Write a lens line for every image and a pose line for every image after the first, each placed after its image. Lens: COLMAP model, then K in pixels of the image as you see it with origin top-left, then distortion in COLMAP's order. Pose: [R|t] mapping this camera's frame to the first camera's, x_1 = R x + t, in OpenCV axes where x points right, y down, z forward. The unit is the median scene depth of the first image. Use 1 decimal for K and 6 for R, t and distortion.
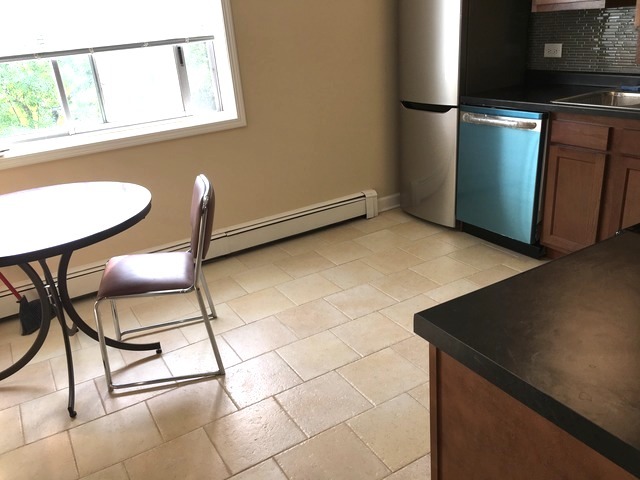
lens RADIAL K [[540.1, 0, 322.8], [0, 540.1, 236.8], [0, 0, 1]] dist [0.062890, -0.066144]
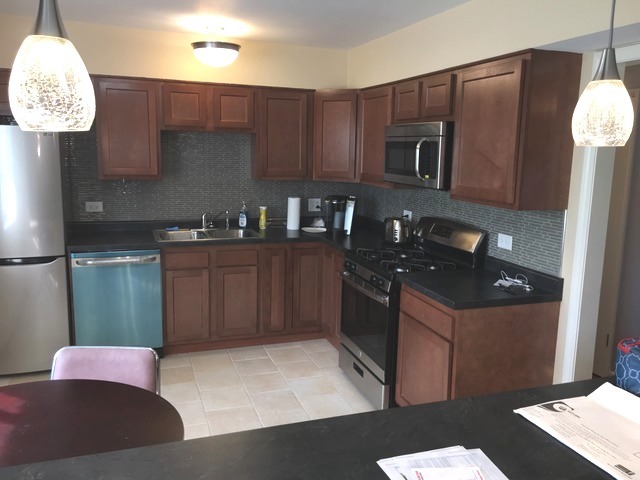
lens RADIAL K [[540.1, 0, 316.8], [0, 540.1, 237.3], [0, 0, 1]] dist [0.062890, -0.066144]
pose [[0.215546, -0.080815, 0.973144, -0.808733], [0.327249, 0.944919, 0.005987, -0.124399], [-0.920026, 0.317170, 0.230120, 0.282050]]
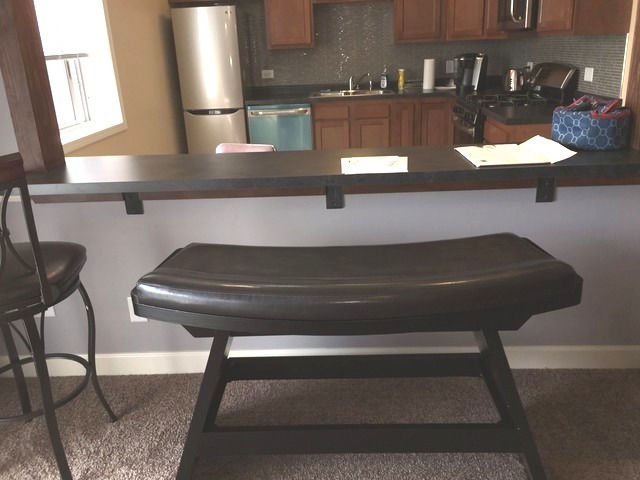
lens RADIAL K [[540.1, 0, 317.4], [0, 540.1, 234.6], [0, 0, 1]] dist [0.062890, -0.066144]
pose [[0.561256, -0.220325, 0.797777, -1.016919], [0.307210, 0.950511, 0.046376, 0.097954], [-0.768514, 0.219056, 0.601166, 0.015531]]
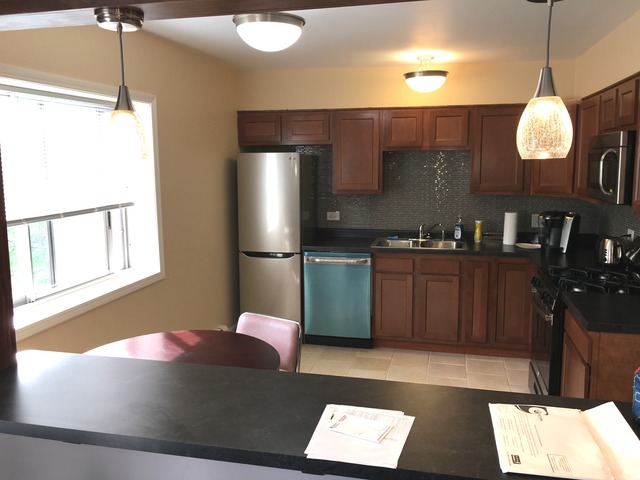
lens RADIAL K [[540.1, 0, 317.8], [0, 540.1, 234.5], [0, 0, 1]] dist [0.062890, -0.066144]
pose [[0.706711, -0.022839, 0.707134, -0.794041], [0.217609, 0.958045, -0.186535, -0.014115], [-0.673206, 0.285705, 0.682031, -0.007173]]
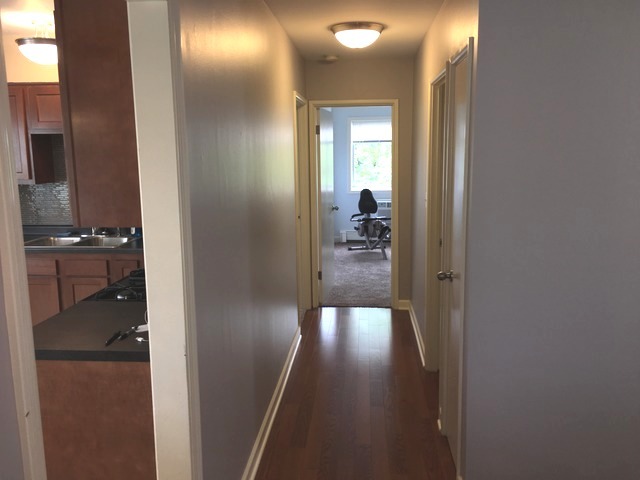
lens RADIAL K [[540.1, 0, 317.5], [0, 540.1, 237.9], [0, 0, 1]] dist [0.062890, -0.066144]
pose [[0.584611, -0.061960, 0.808944, -0.233556], [0.267549, 0.956027, -0.120128, 0.101131], [-0.765929, 0.286660, 0.575481, -0.382183]]
